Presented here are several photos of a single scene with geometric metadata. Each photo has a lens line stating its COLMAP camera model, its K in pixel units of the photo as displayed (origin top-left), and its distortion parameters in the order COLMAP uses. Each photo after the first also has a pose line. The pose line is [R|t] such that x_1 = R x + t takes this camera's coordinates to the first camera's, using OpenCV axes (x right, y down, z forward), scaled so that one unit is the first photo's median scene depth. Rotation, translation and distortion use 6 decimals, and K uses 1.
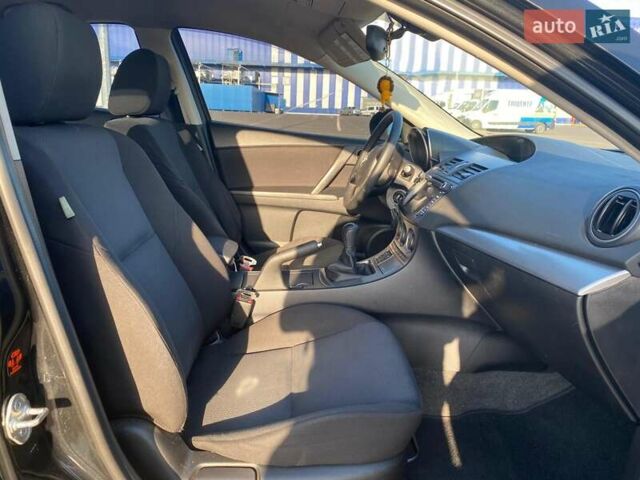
lens RADIAL K [[506.0, 0, 319.7], [0, 506.0, 212.9], [0, 0, 1]] dist [-0.001307, -0.002423]
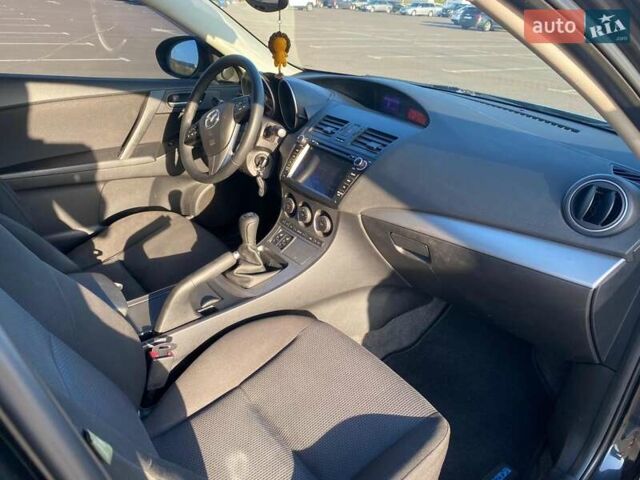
lens RADIAL K [[506.0, 0, 319.7], [0, 506.0, 212.9], [0, 0, 1]] dist [-0.001307, -0.002423]
pose [[0.812155, -0.221244, 0.539866, -0.310662], [0.092242, 0.962366, 0.255624, -0.194165], [-0.576104, -0.157809, 0.801998, 0.278897]]
